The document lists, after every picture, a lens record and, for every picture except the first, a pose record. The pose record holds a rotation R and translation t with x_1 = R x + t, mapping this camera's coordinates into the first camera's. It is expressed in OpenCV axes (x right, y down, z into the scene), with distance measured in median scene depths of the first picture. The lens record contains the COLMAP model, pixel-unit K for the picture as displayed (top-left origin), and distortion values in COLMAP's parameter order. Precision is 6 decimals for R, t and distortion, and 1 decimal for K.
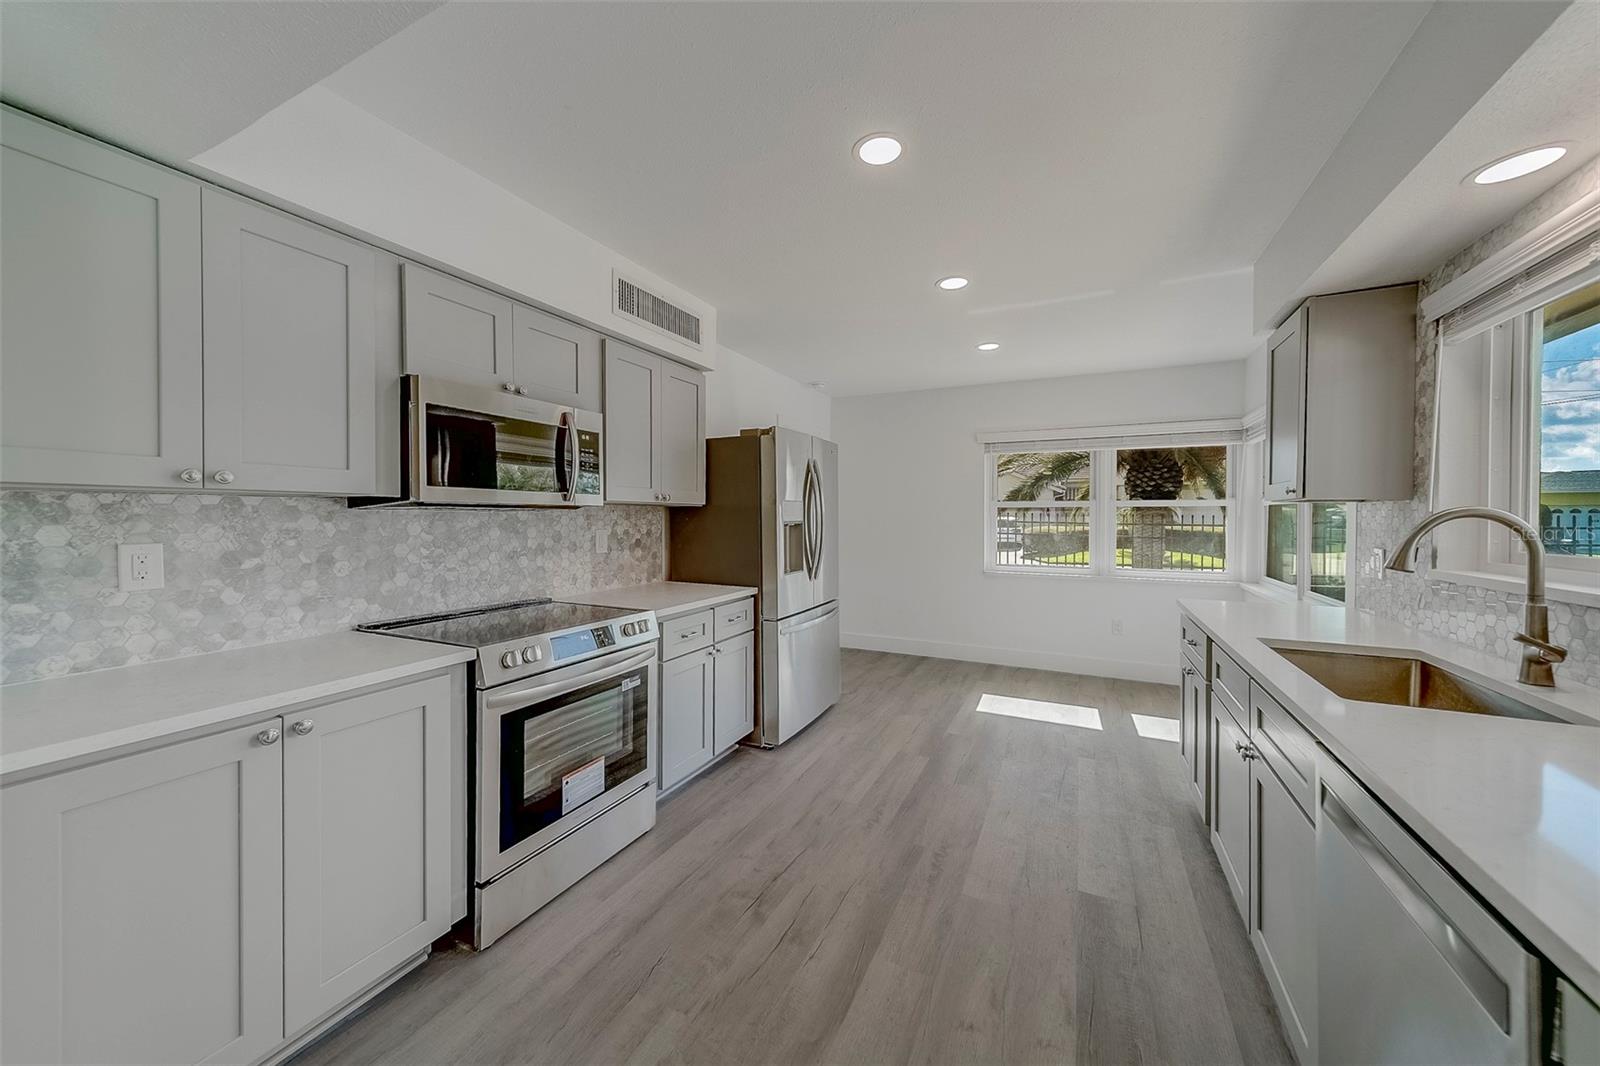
lens RADIAL K [[560.8, 0, 800.4], [0, 560.8, 524.5], [0, 0, 1]] dist [0.000122, 0.000045]
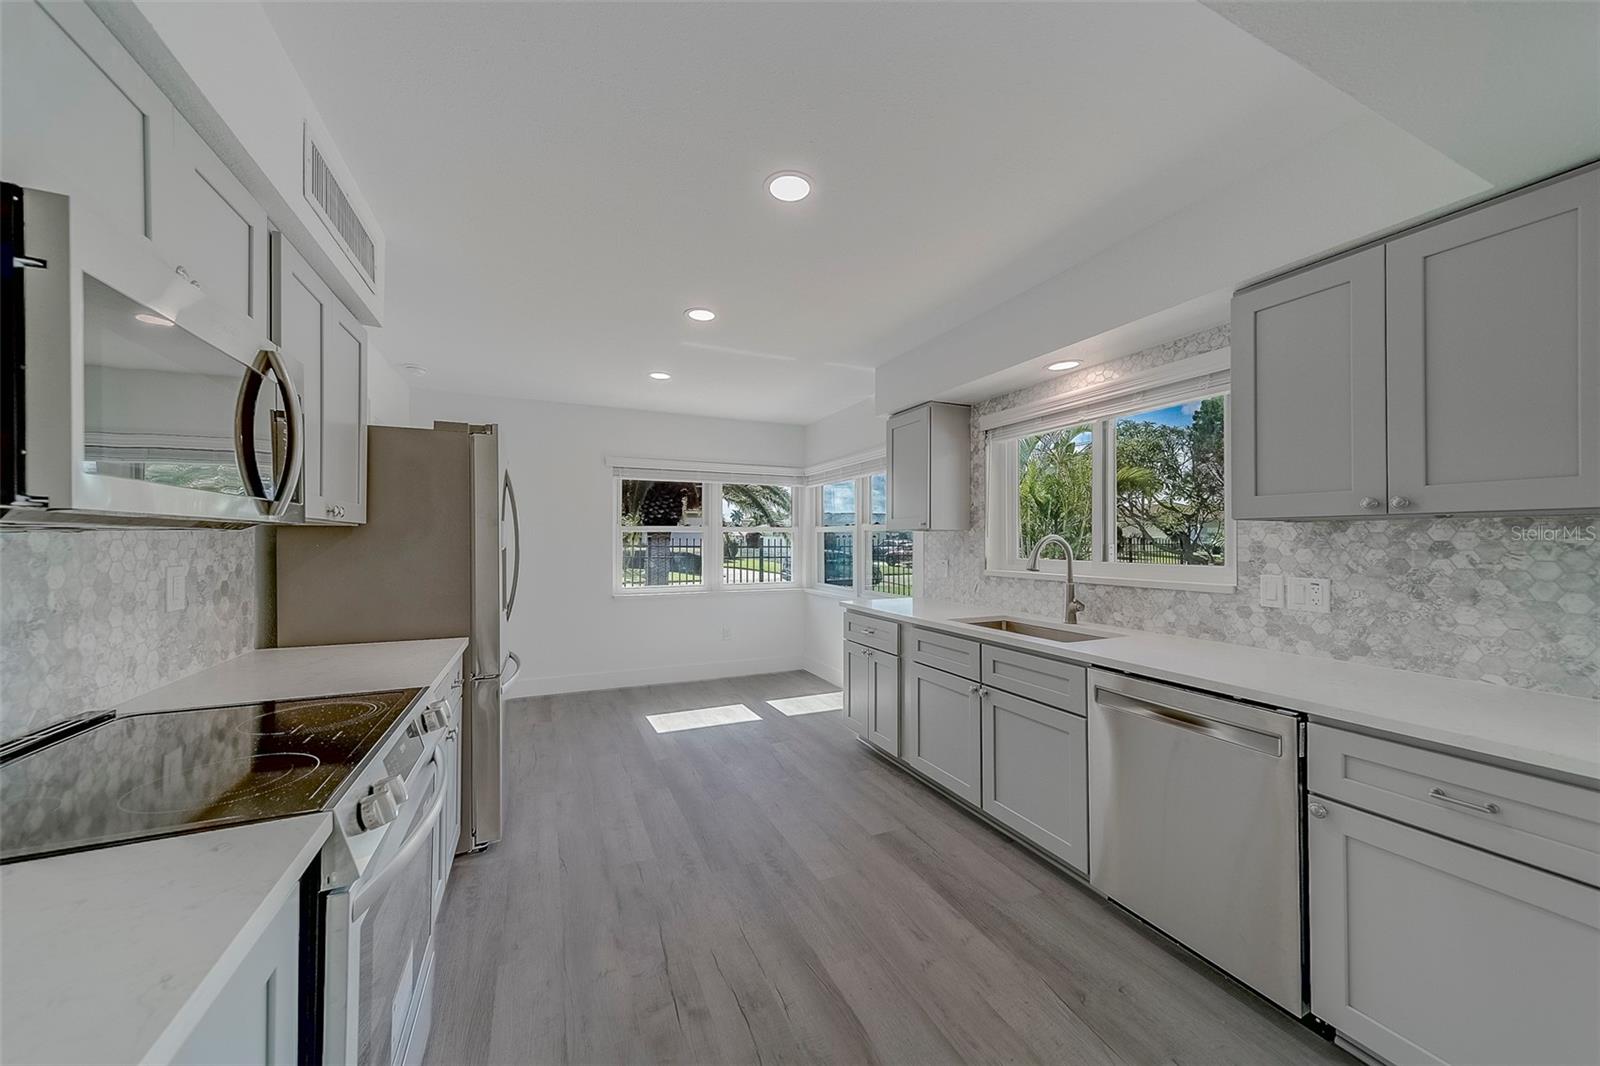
lens RADIAL K [[559.6, 0, 788.2], [0, 559.6, 538.0], [0, 0, 1]] dist [0.002220, 0.000151]
pose [[0.643477, 0.000930, 0.765465, -0.483540], [0.012807, 0.999846, -0.011980, -0.005729], [-0.765359, 0.017513, 0.643366, 0.257893]]
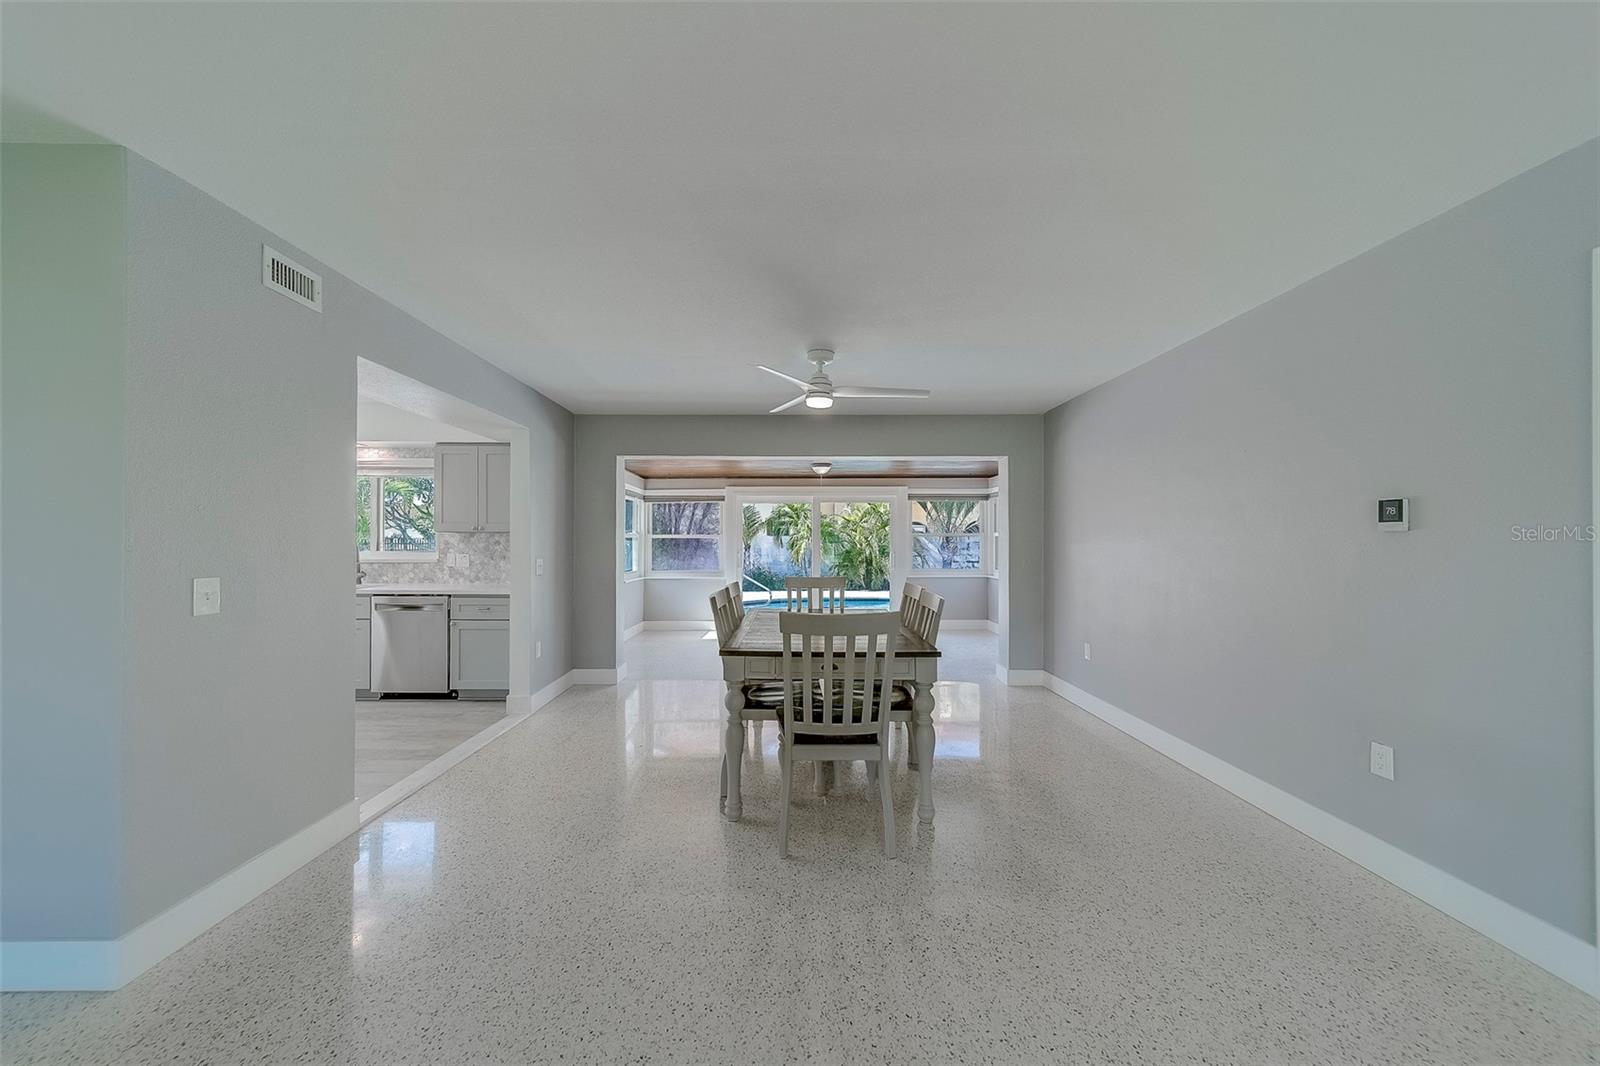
lens RADIAL K [[567.8, 0, 793.4], [0, 567.8, 539.5], [0, 0, 1]] dist [0.017893, 0.000031]
pose [[-0.444549, -0.000525, 0.895754, -1.847775], [0.009296, 0.999943, 0.005199, -0.004038], [-0.895706, 0.010639, -0.444519, 0.051612]]
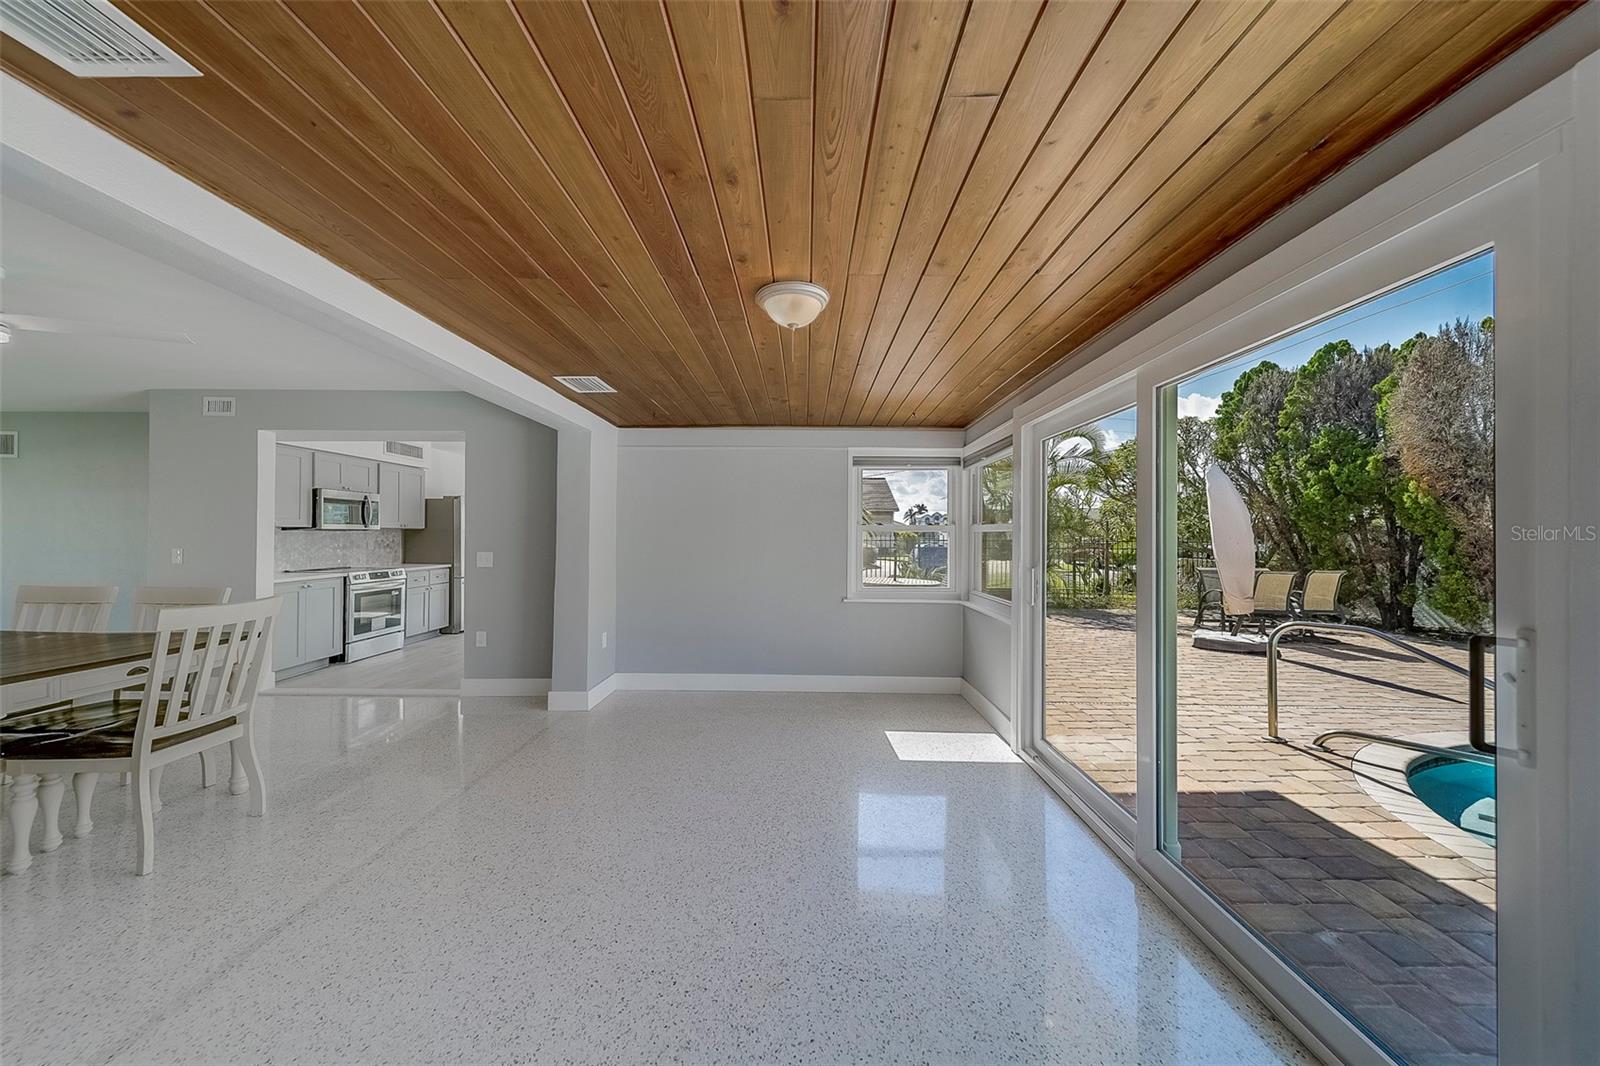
lens RADIAL K [[556.6, 0, 795.9], [0, 556.6, 527.6], [0, 0, 1]] dist [0.001052, 0.000074]
pose [[0.902953, 0.008625, 0.429653, 0.289929], [0.002430, 0.999680, -0.025176, 0.028345], [-0.429733, 0.023777, 0.902643, -2.228185]]
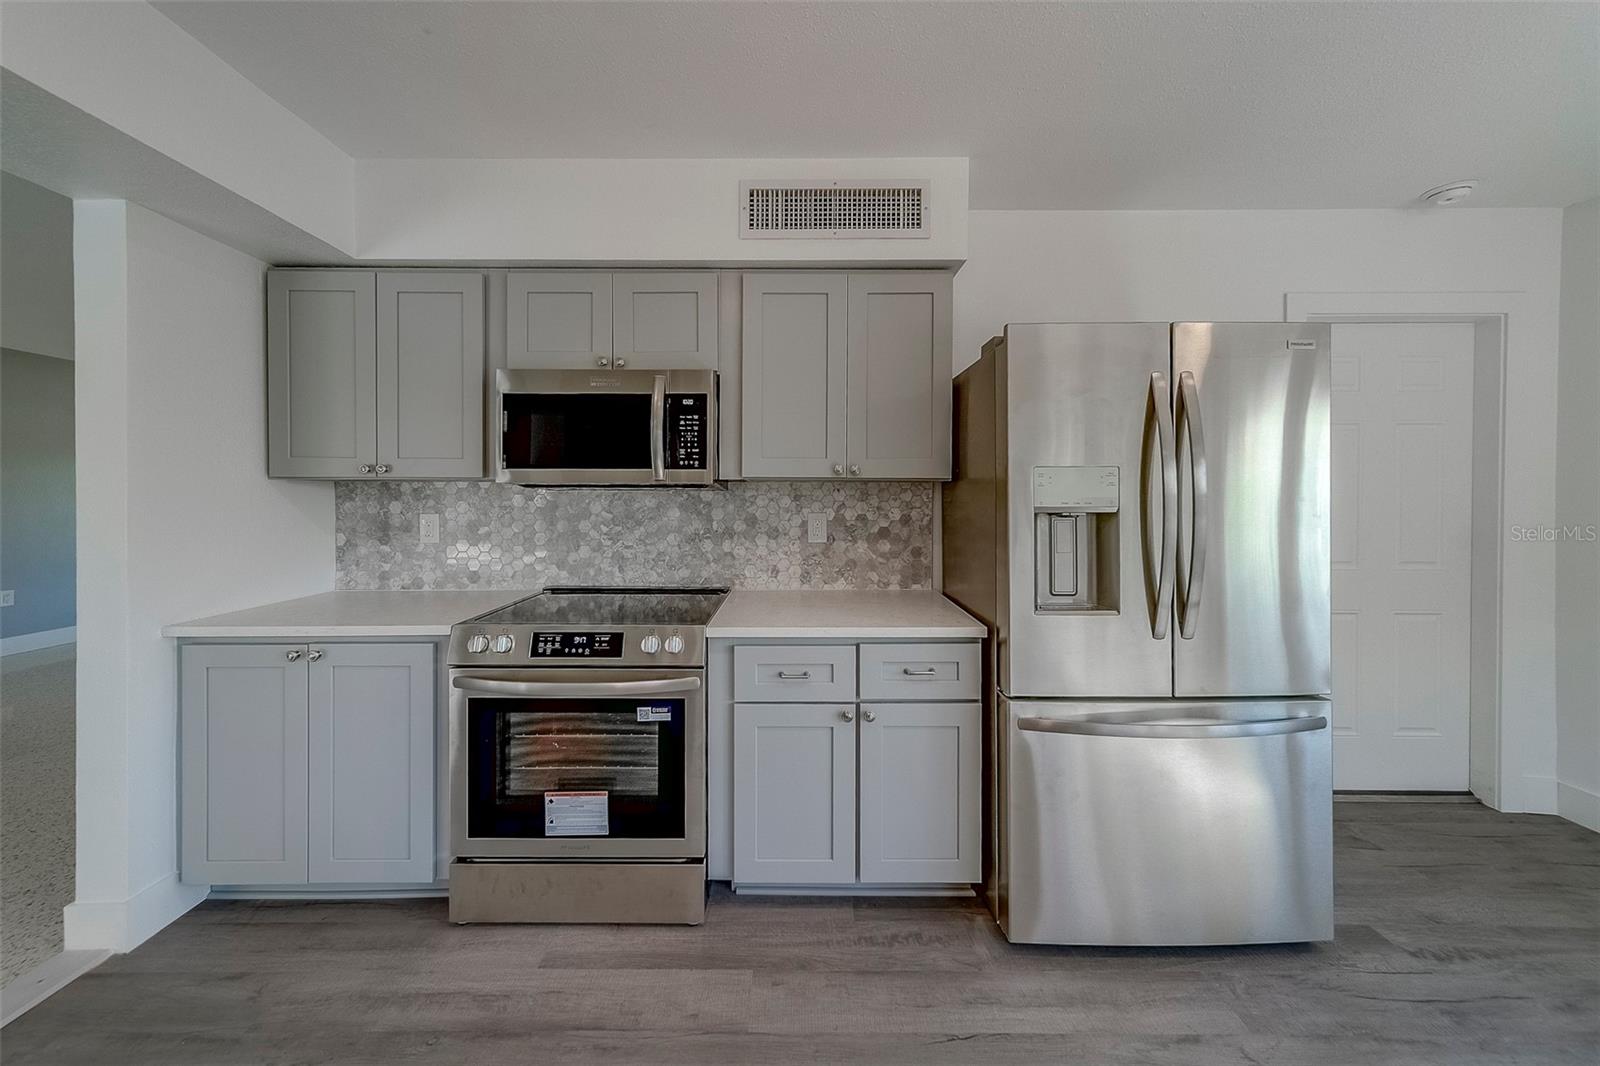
lens RADIAL K [[563.4, 0, 798.5], [0, 563.4, 500.5], [0, 0, 1]] dist [0.000826, 0.000079]
pose [[0.444617, 0.004706, -0.895708, 0.437260], [-0.014377, 0.999895, -0.001883, -0.008995], [0.895605, 0.013715, 0.444638, 0.771007]]
